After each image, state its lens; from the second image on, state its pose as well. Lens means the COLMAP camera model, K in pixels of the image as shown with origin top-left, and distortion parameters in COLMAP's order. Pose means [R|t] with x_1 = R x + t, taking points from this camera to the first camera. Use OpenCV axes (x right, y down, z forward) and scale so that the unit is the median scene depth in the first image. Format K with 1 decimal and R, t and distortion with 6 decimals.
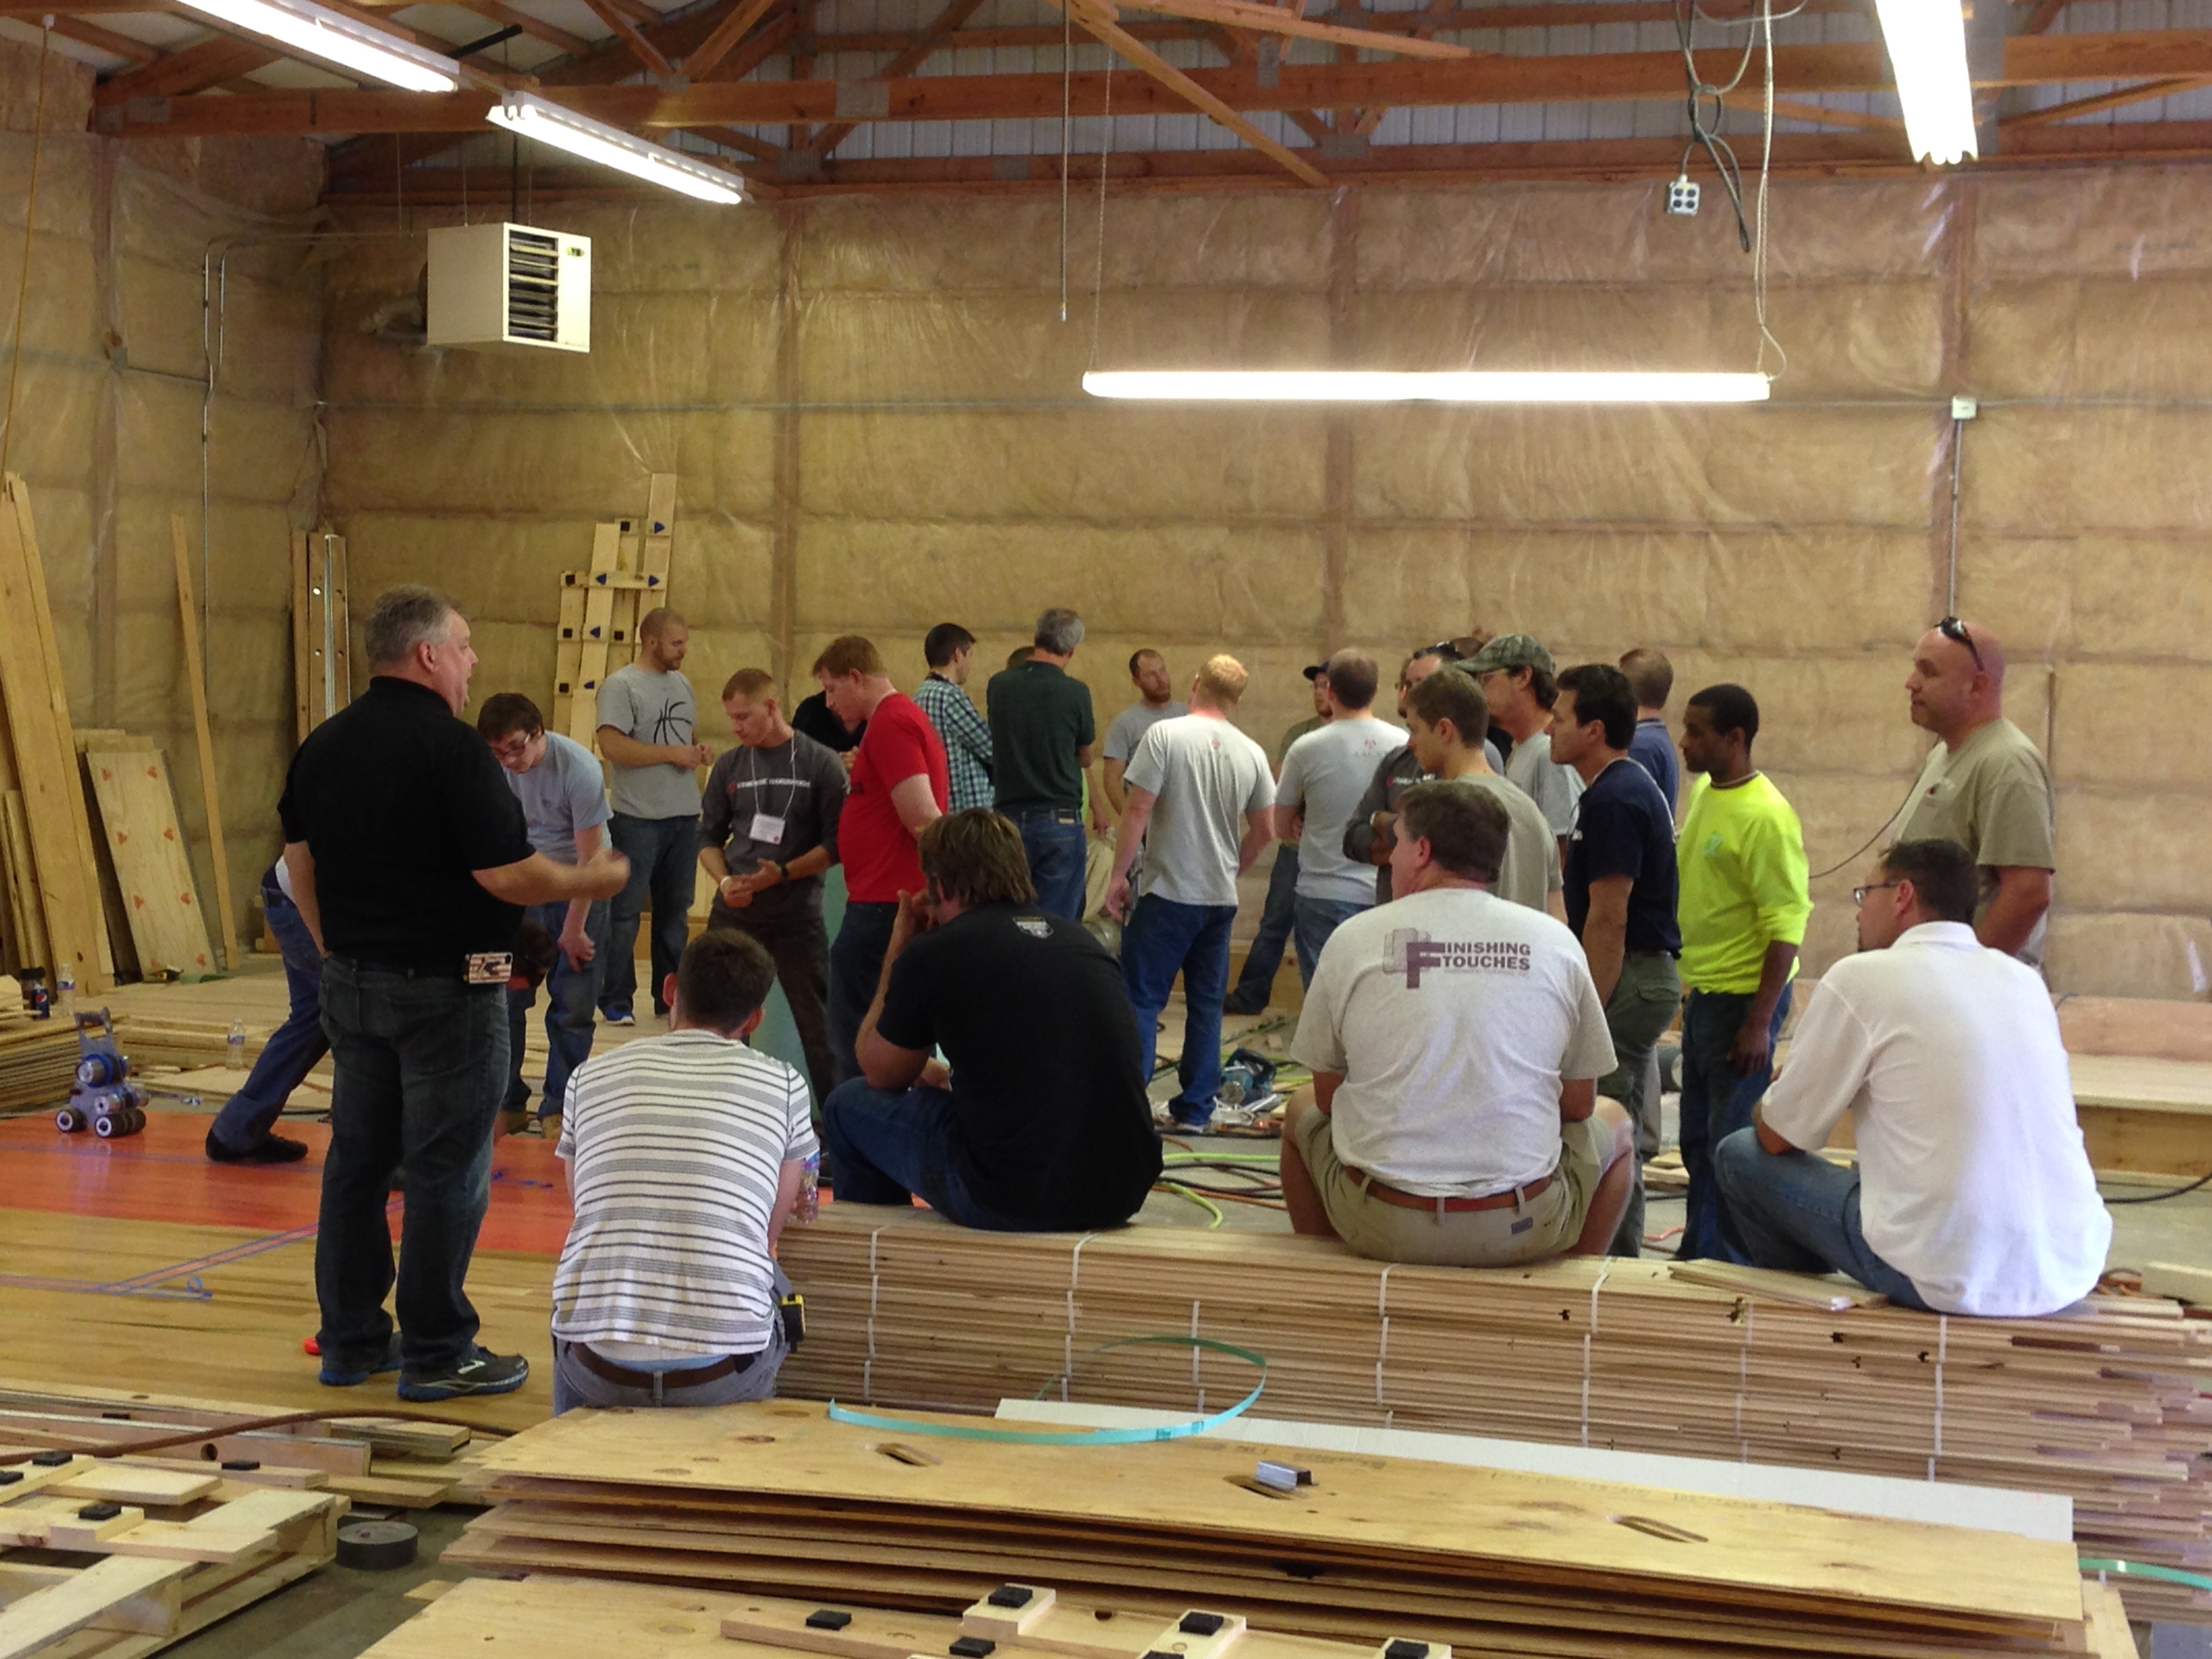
lens RADIAL K [[3166.0, 0, 1096.0], [0, 3166.0, 825.5], [0, 0, 1]] dist [0.092760, 0.000000]
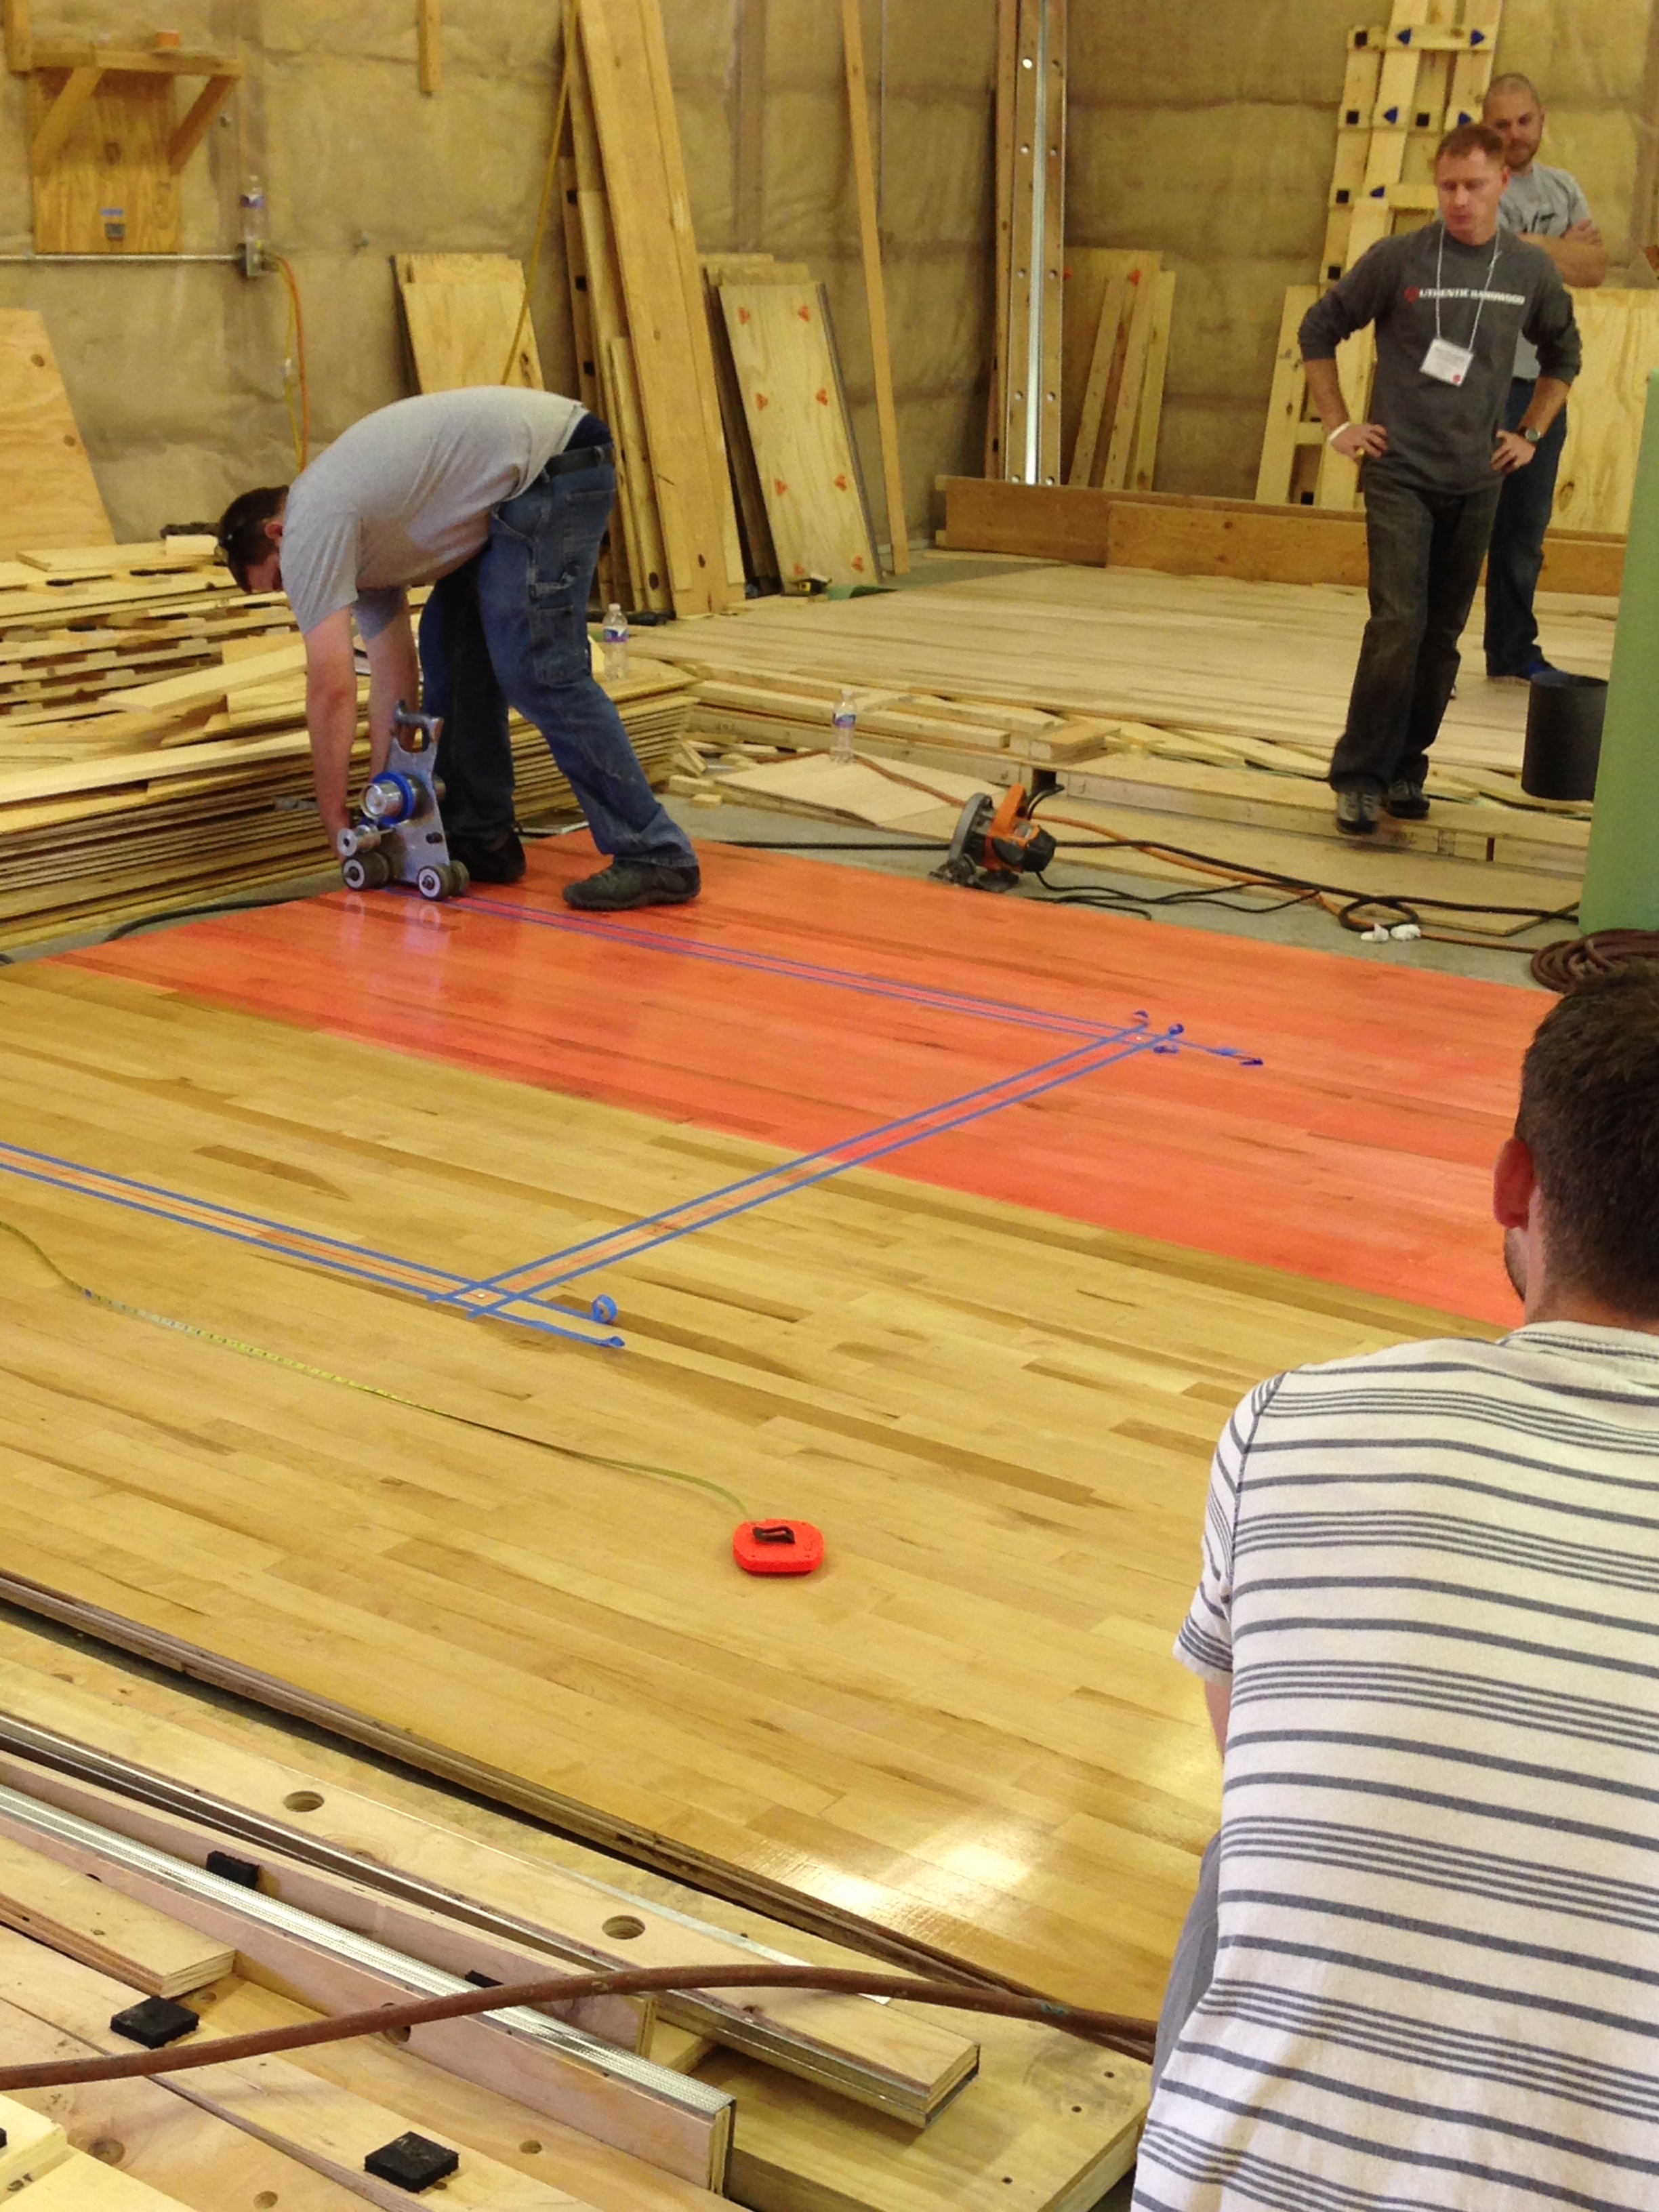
lens RADIAL K [[3166.0, 0, 841.0], [0, 3166.0, 1103.4], [0, 0, 1]] dist [0.092760, 0.000000]
pose [[0.949529, 0.089202, -0.300730, -0.038091], [-0.017601, 0.972355, 0.232842, -0.009901], [0.313186, -0.215797, 0.924849, 0.243543]]
